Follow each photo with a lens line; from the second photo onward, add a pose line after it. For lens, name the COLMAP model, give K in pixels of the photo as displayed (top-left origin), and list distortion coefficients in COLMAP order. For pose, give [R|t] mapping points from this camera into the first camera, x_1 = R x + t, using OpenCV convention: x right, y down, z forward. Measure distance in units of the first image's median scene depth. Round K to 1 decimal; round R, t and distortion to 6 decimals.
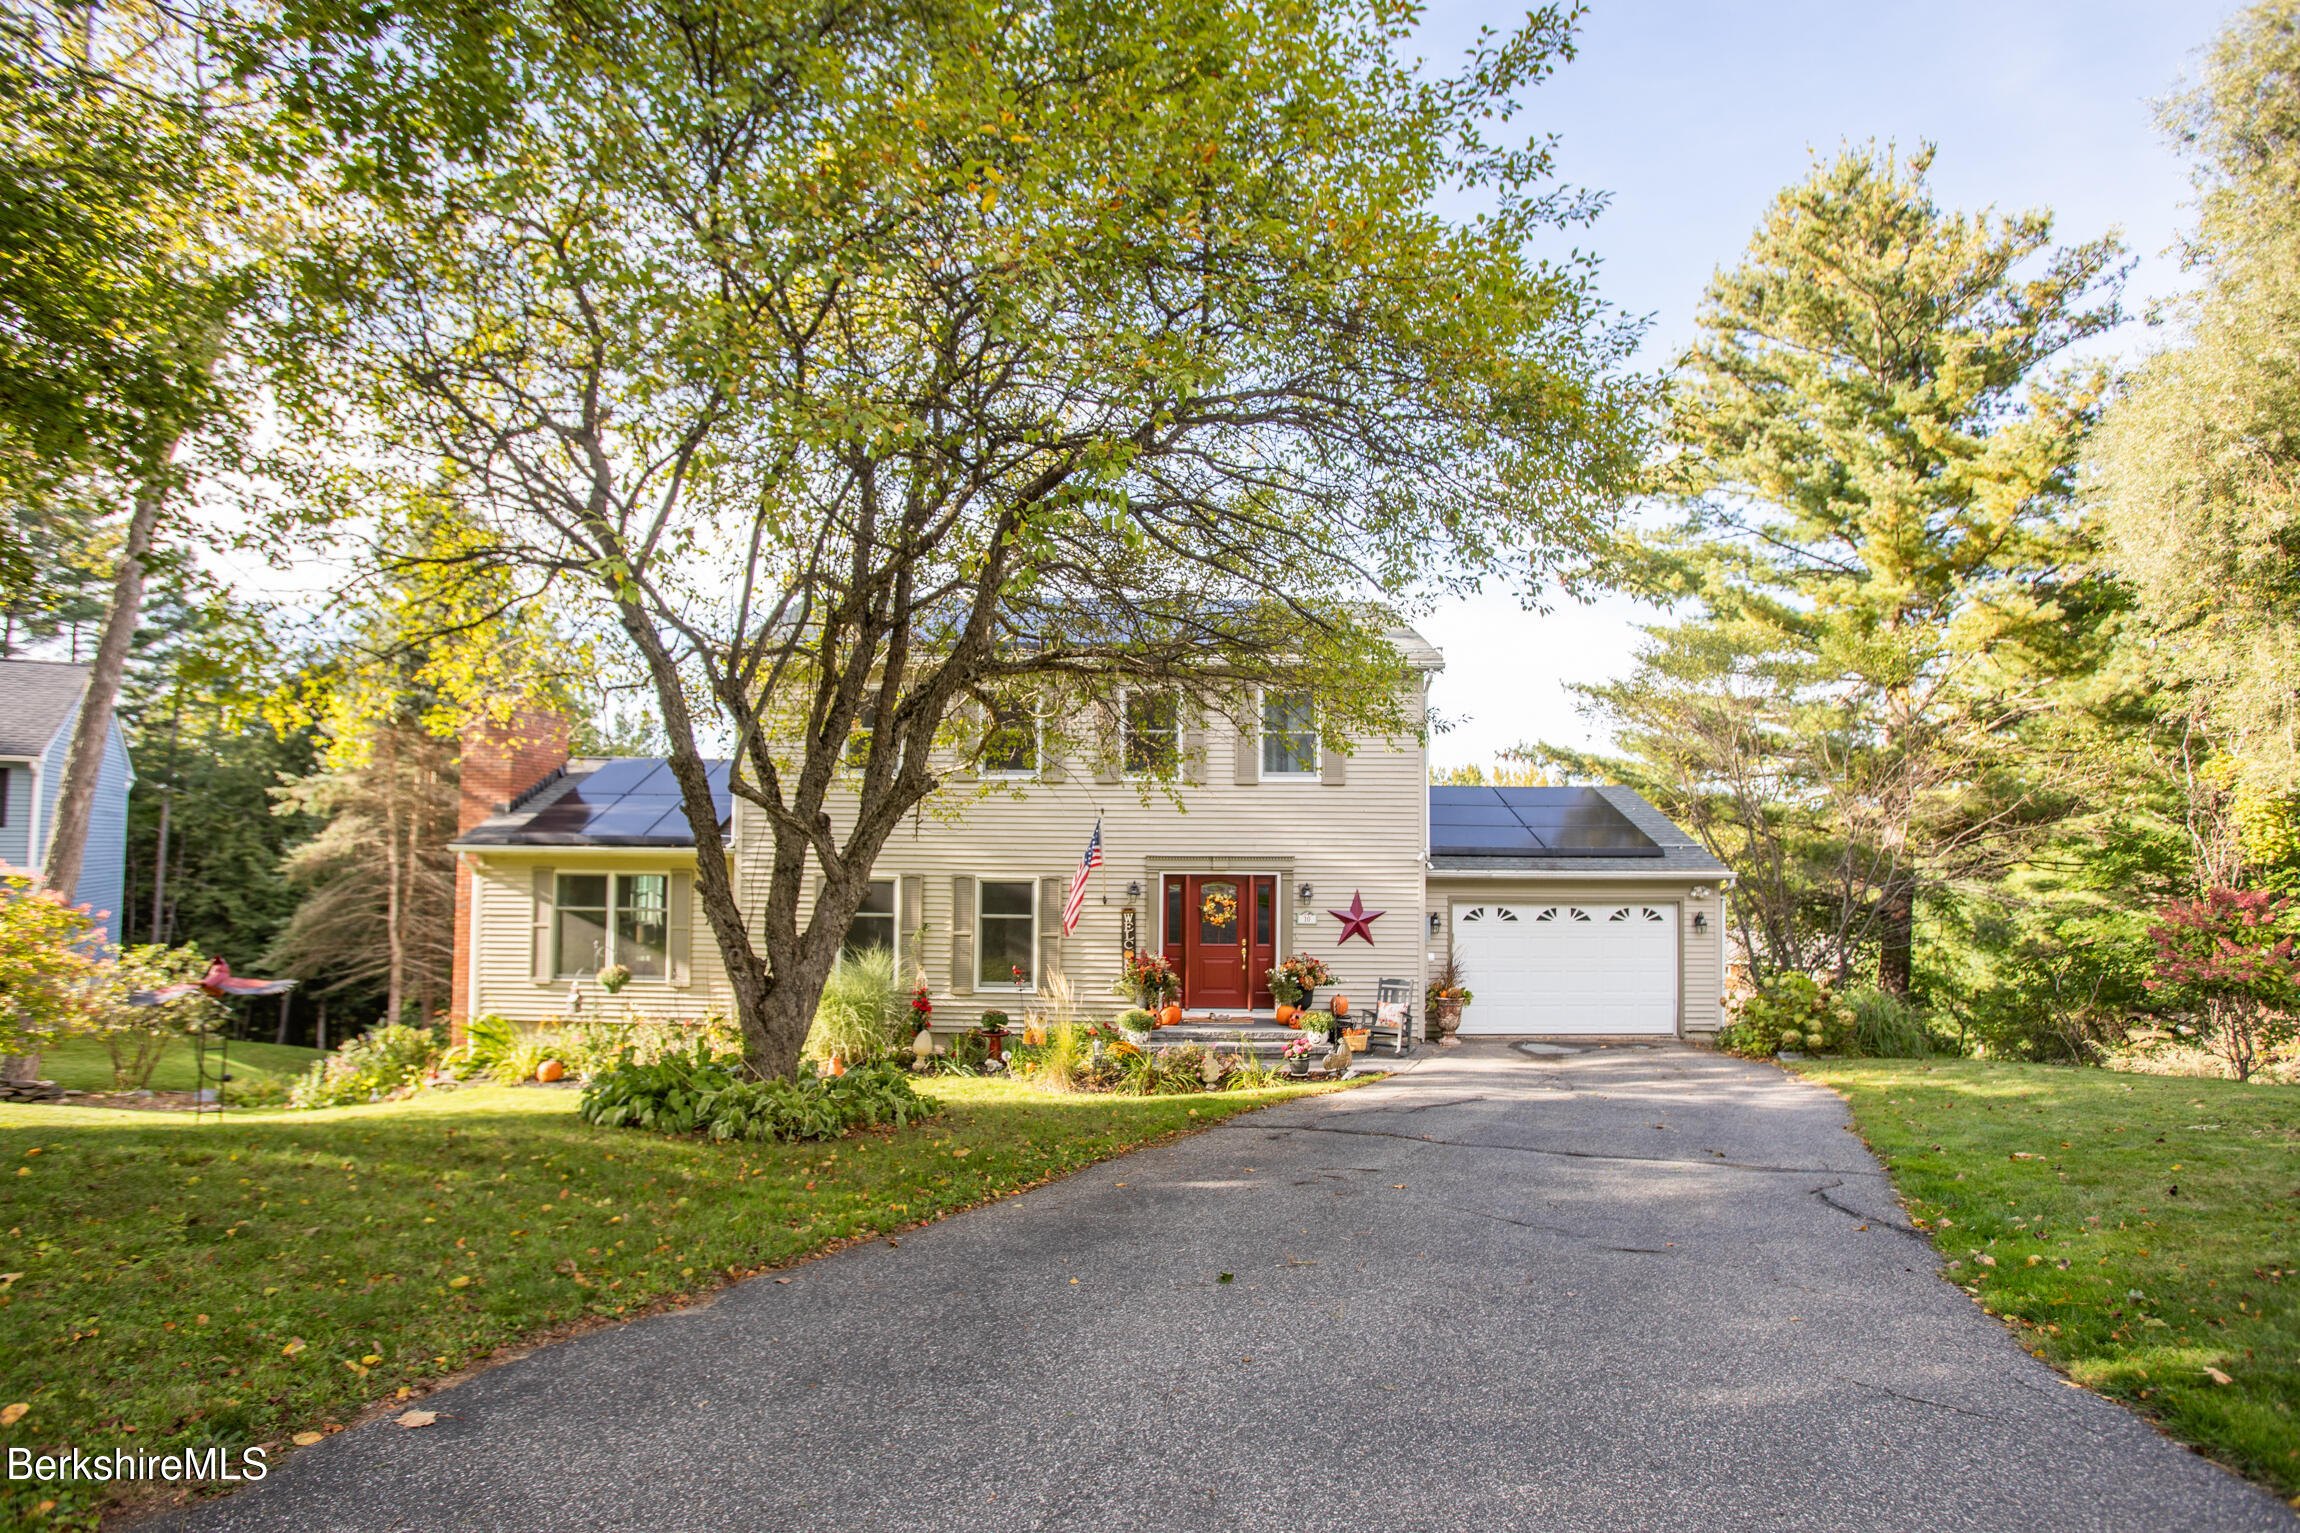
lens RADIAL K [[1140.0, 0, 1138.5], [0, 1140.0, 756.5], [0, 0, 1]] dist [-0.070698, 0.032063]
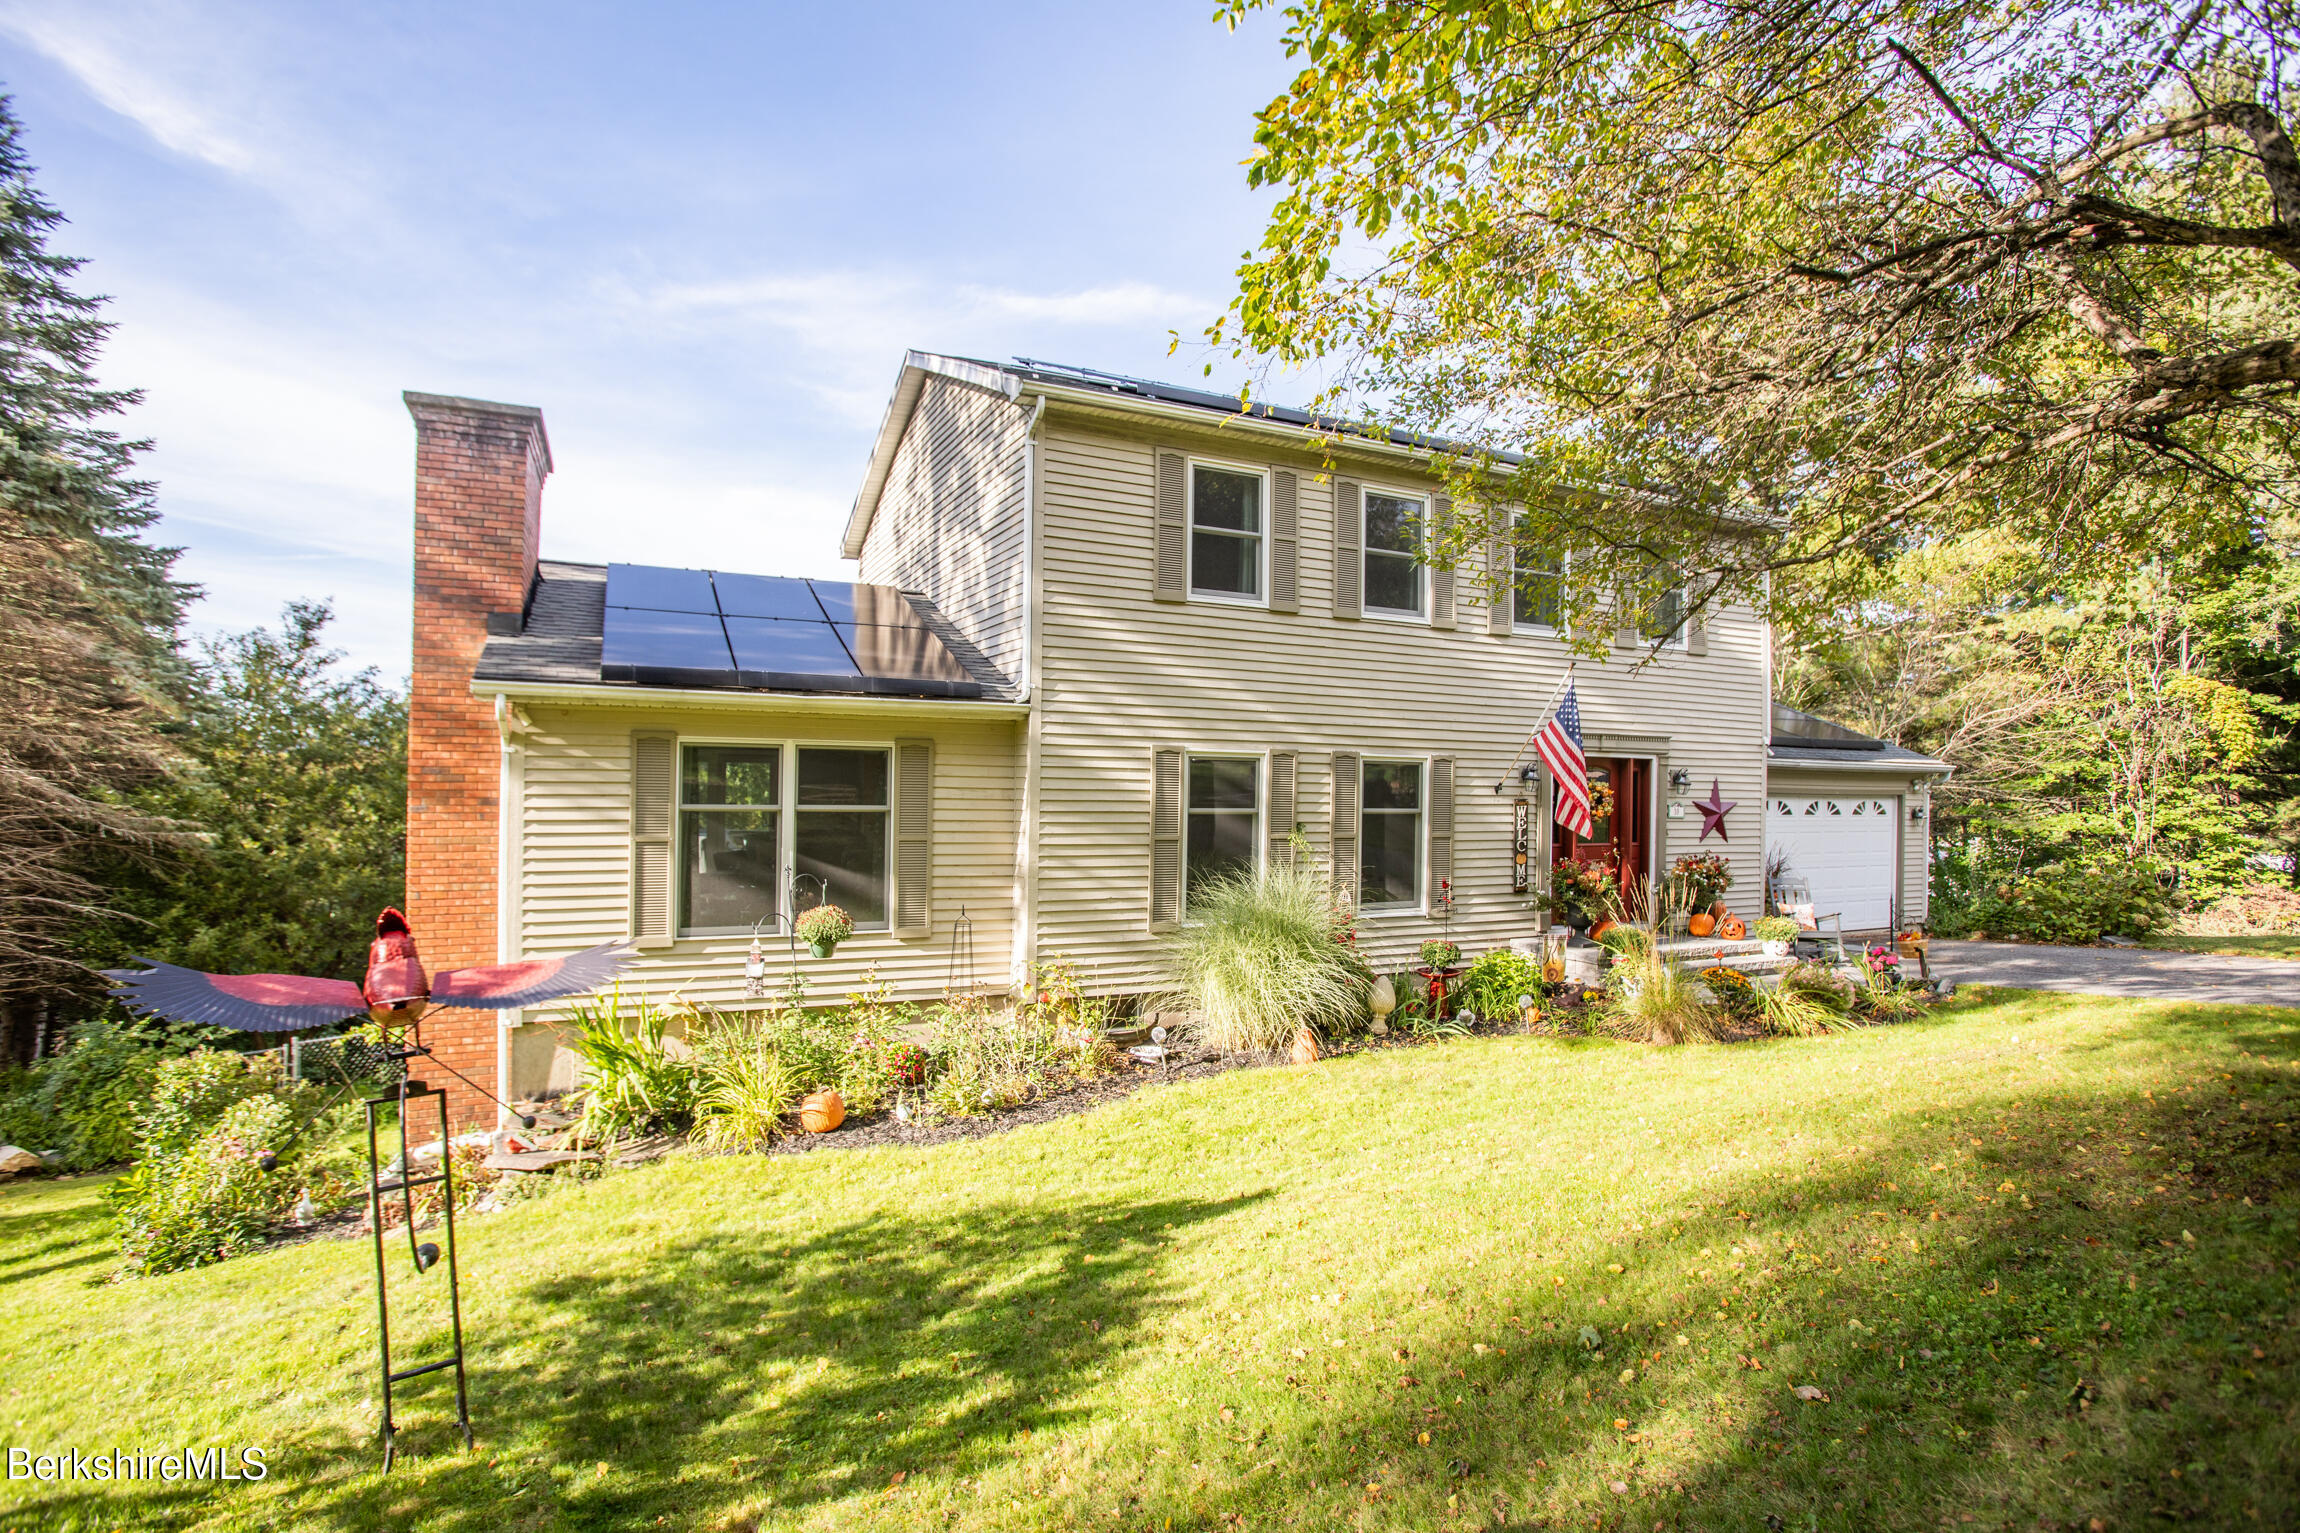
lens RADIAL K [[1140.0, 0, 1138.5], [0, 1140.0, 756.5], [0, 0, 1]] dist [-0.070698, 0.032063]
pose [[0.893892, 0.015744, 0.448006, -0.581002], [-0.066129, 0.993081, 0.097045, 0.047777], [-0.443378, -0.116374, 0.888748, 0.439432]]
